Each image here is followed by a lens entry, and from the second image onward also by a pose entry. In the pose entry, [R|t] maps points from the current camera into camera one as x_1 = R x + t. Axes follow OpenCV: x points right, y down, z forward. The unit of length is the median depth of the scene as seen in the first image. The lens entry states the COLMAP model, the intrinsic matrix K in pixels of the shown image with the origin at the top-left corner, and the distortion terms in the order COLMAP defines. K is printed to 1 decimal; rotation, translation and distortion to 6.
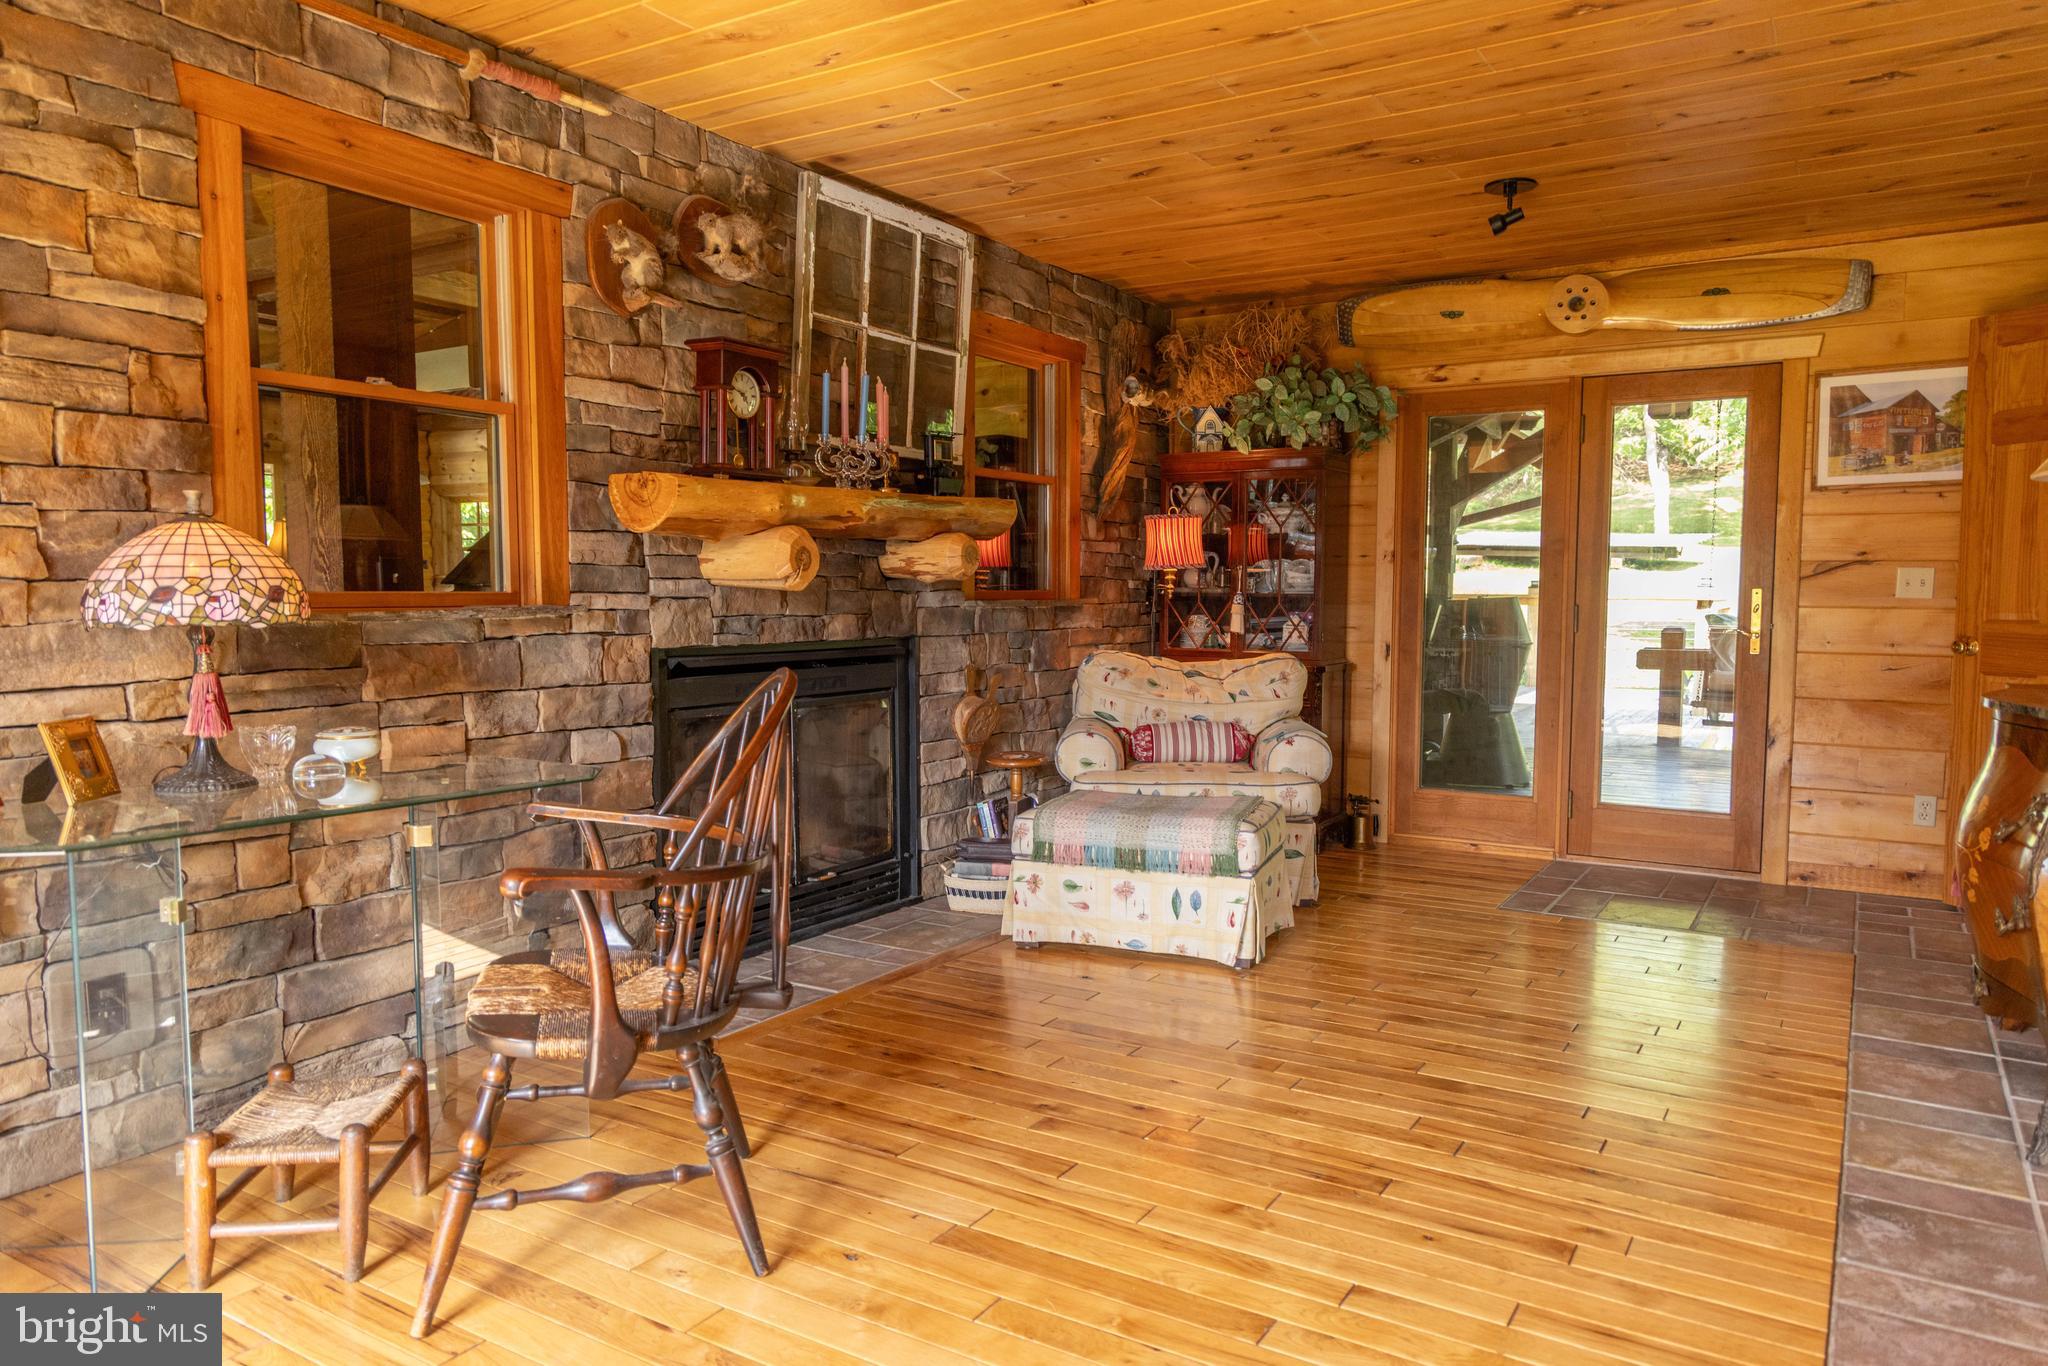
lens RADIAL K [[1355.2, 0, 1031.4], [0, 1355.2, 684.0], [0, 0, 1]] dist [-0.001225, -0.001401]
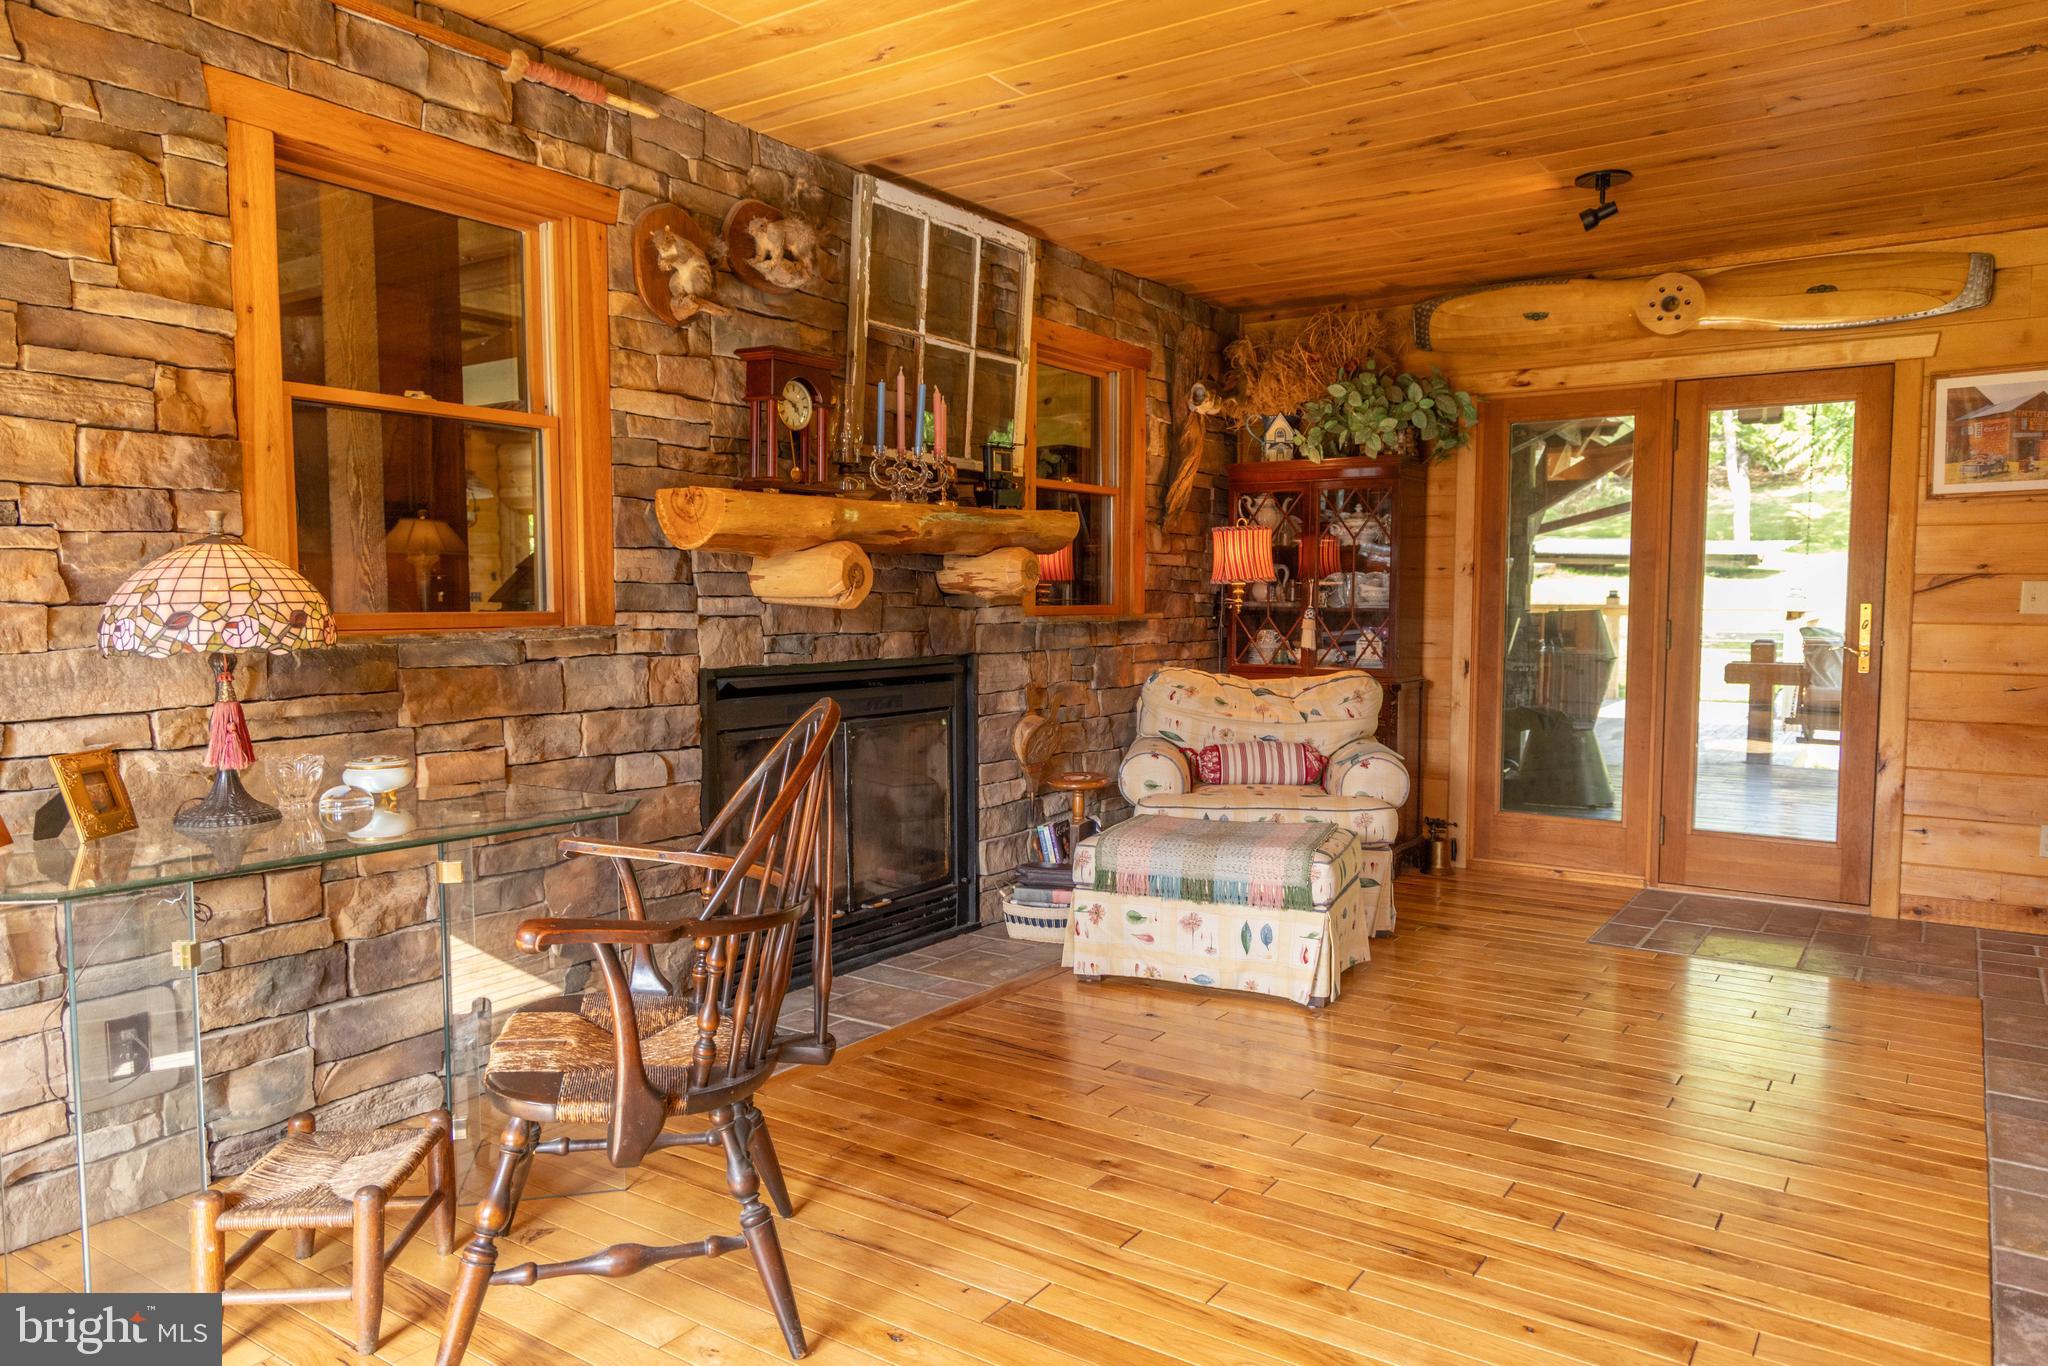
lens RADIAL K [[1355.2, 0, 1030.1], [0, 1355.2, 687.2], [0, 0, 1]] dist [-0.001225, -0.001401]
pose [[0.998854, 0.002370, -0.047810, 0.000811], [-0.002556, 0.999989, -0.003832, -0.009475], [0.047800, 0.003950, 0.998849, 0.043462]]
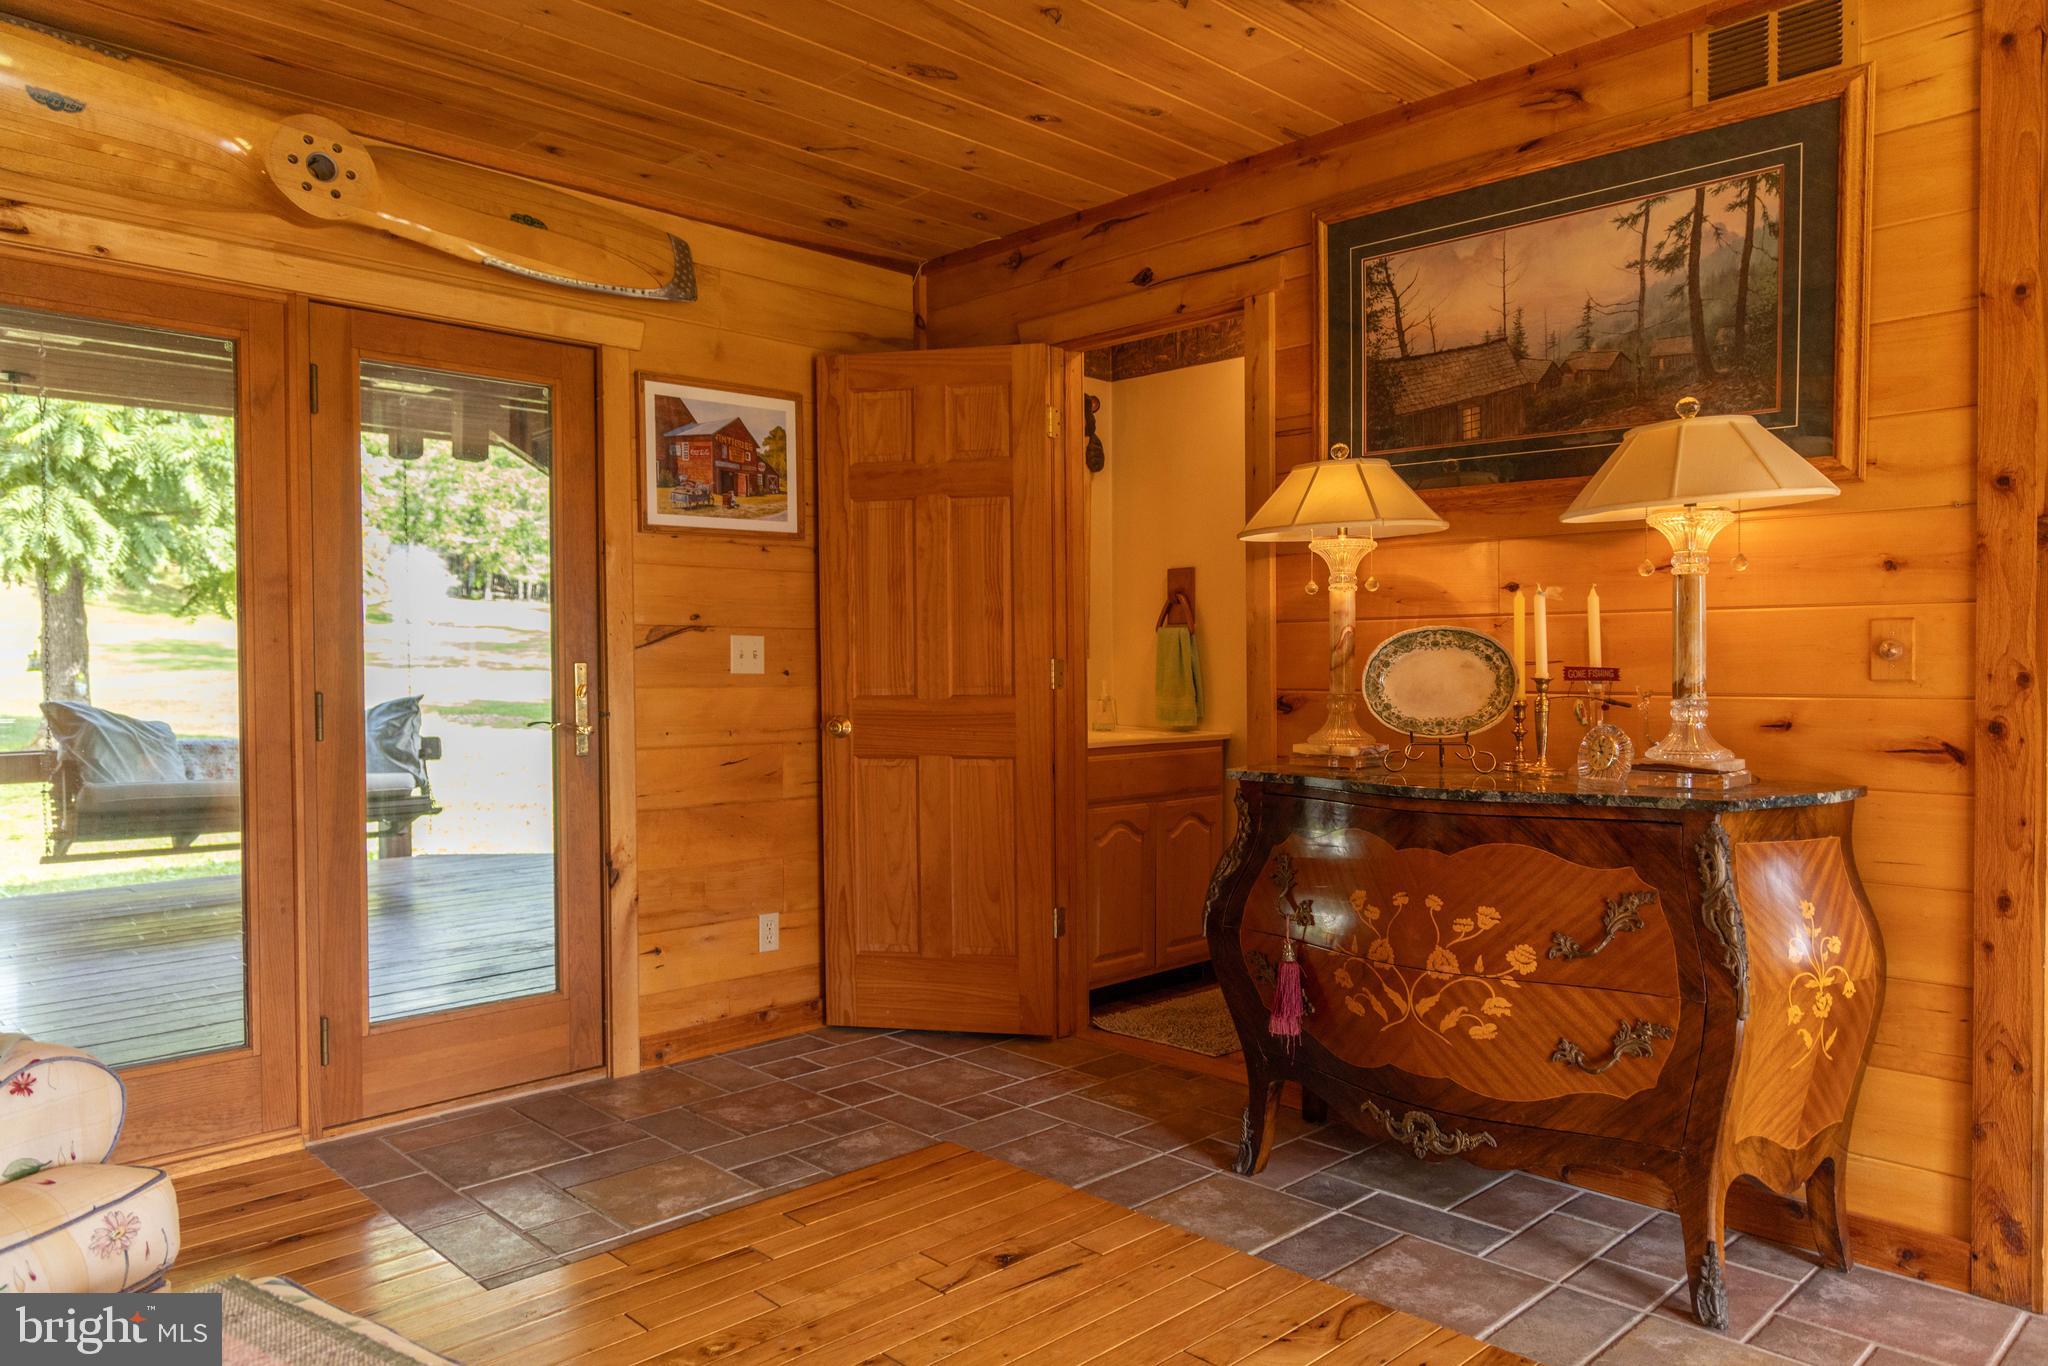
lens RADIAL K [[1355.2, 0, 1029.8], [0, 1355.2, 685.1], [0, 0, 1]] dist [-0.001225, -0.001401]
pose [[0.231965, -0.016330, 0.972587, -0.123816], [0.072714, 0.997353, -0.000597, -0.055120], [-0.970002, 0.070859, 0.232539, 0.819016]]
